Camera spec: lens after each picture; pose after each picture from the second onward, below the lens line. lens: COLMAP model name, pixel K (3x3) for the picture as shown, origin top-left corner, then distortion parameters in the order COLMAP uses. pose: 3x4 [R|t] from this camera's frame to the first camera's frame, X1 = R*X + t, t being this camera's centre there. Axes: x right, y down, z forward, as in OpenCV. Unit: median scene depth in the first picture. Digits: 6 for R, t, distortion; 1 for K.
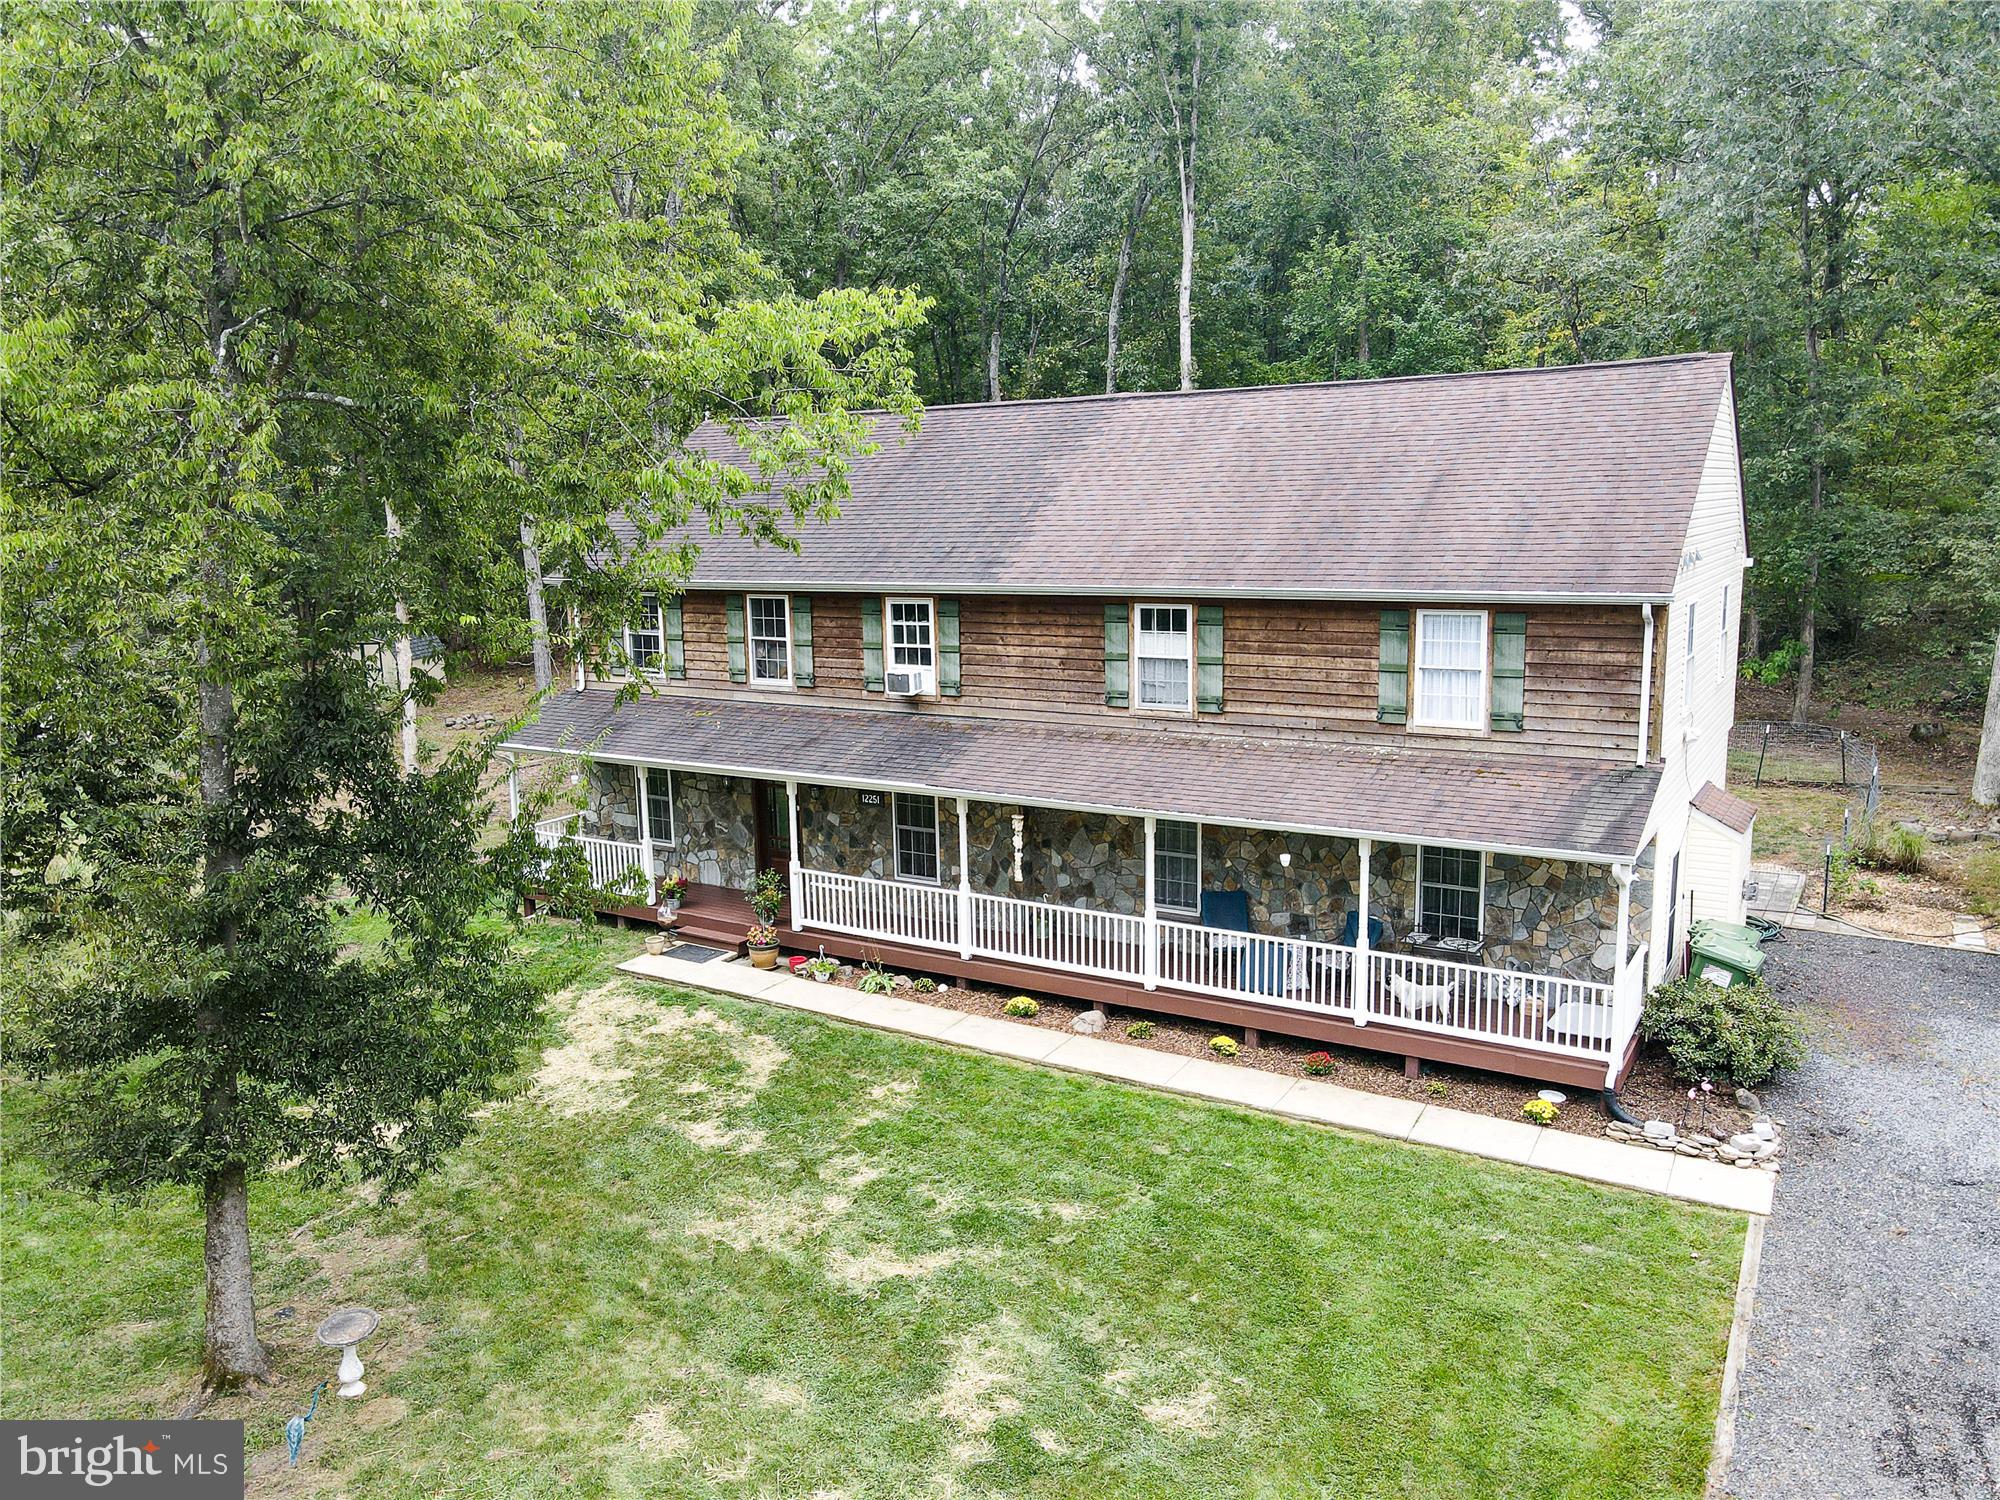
lens RADIAL K [[1473.2, 0, 998.6], [0, 1473.2, 740.5], [0, 0, 1]] dist [0.012420, 0.008896]
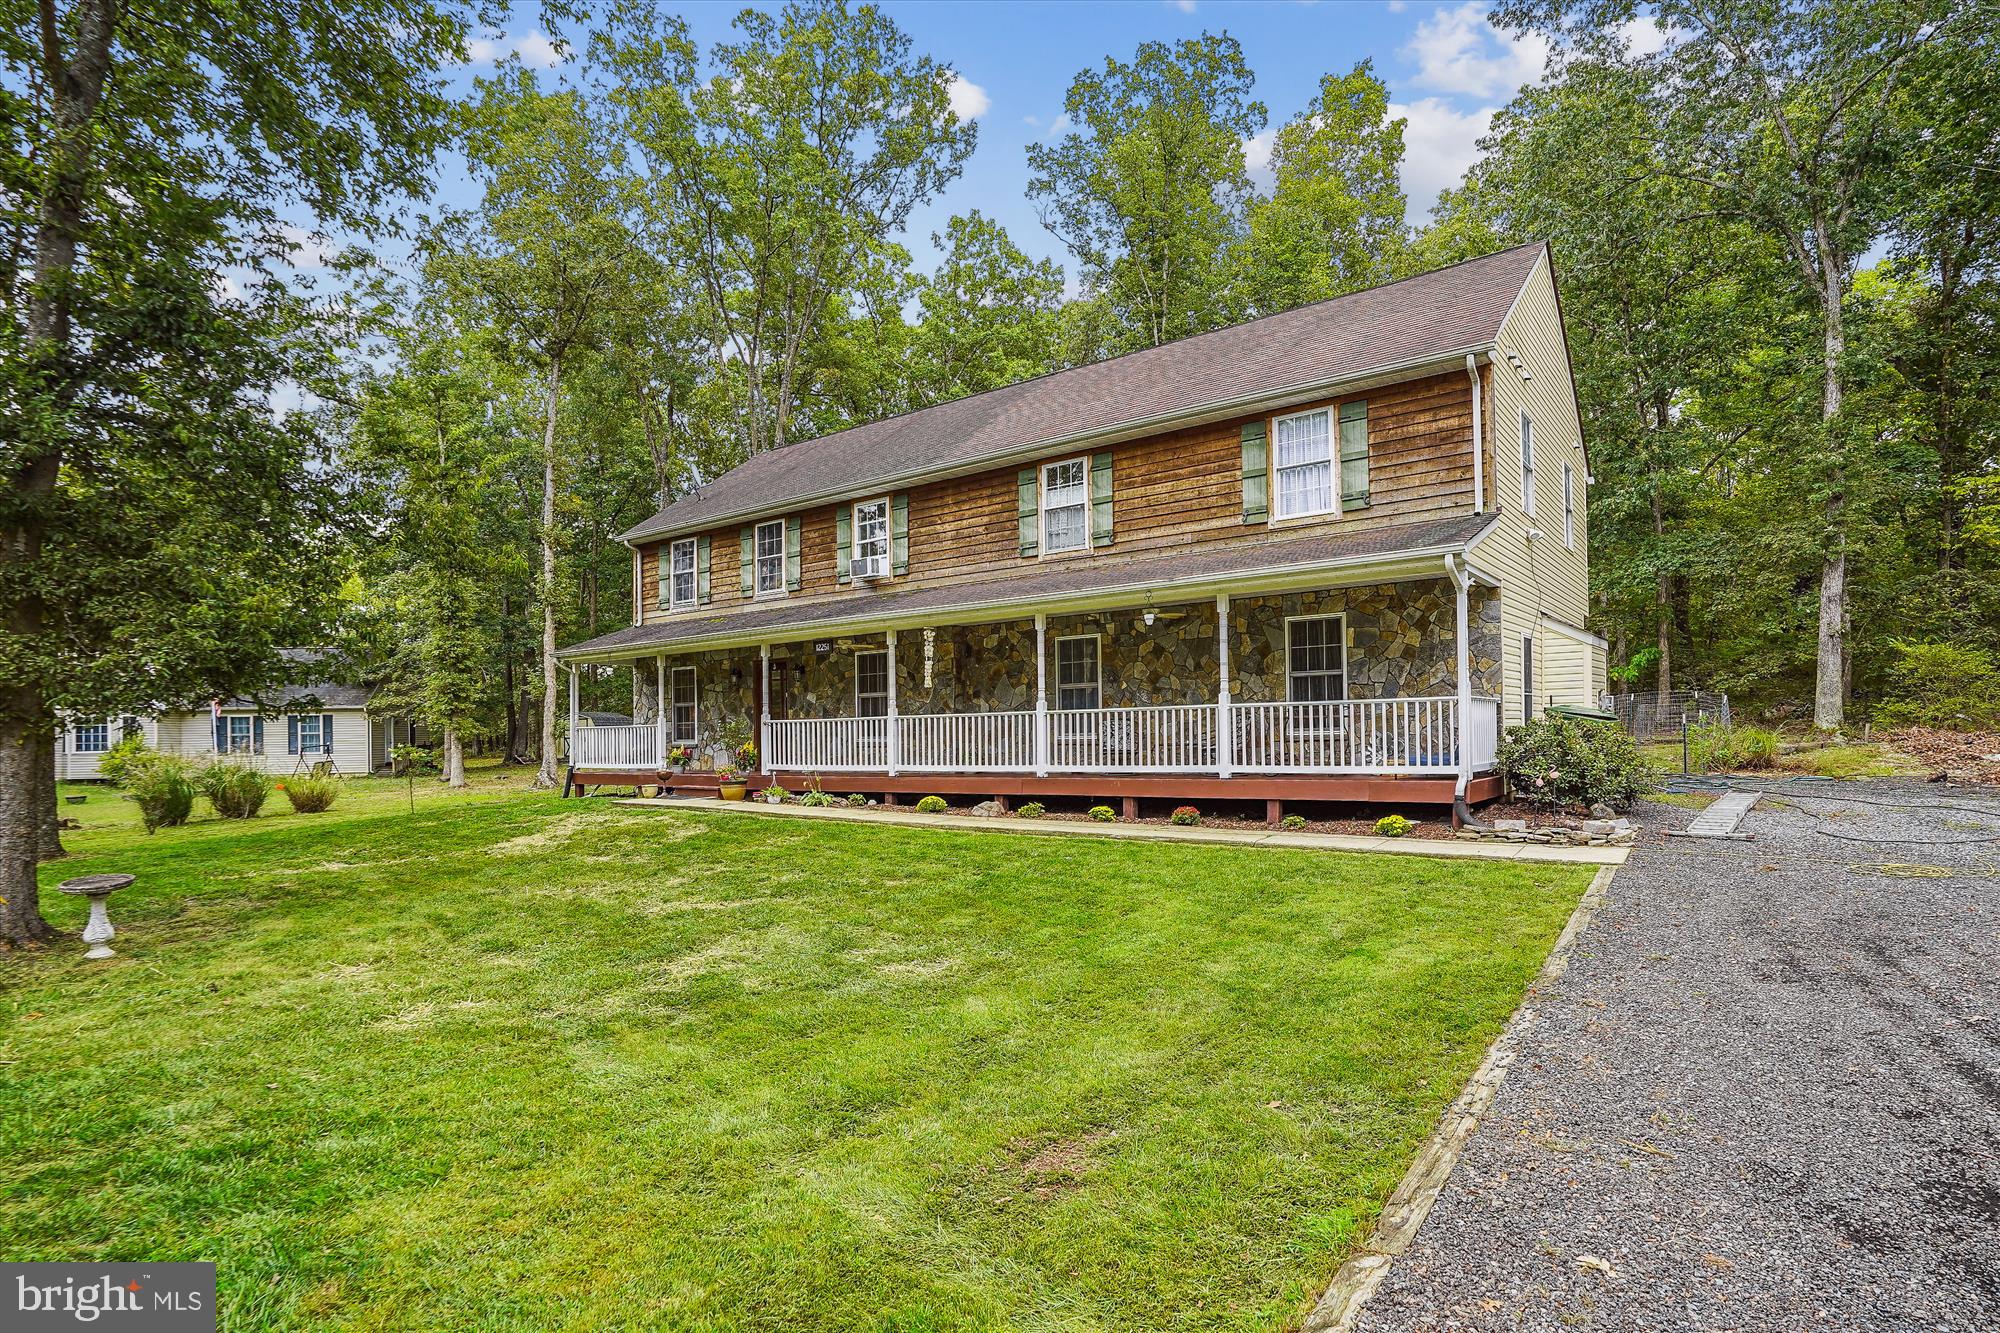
lens RADIAL K [[1036.6, 0, 1009.8], [0, 1036.6, 717.4], [0, 0, 1]] dist [-0.024008, -0.000466]
pose [[0.996499, 0.003942, -0.083515, 0.148859], [-0.018725, 0.984036, -0.176980, 0.272263], [0.081485, 0.177925, 0.980665, 0.251829]]
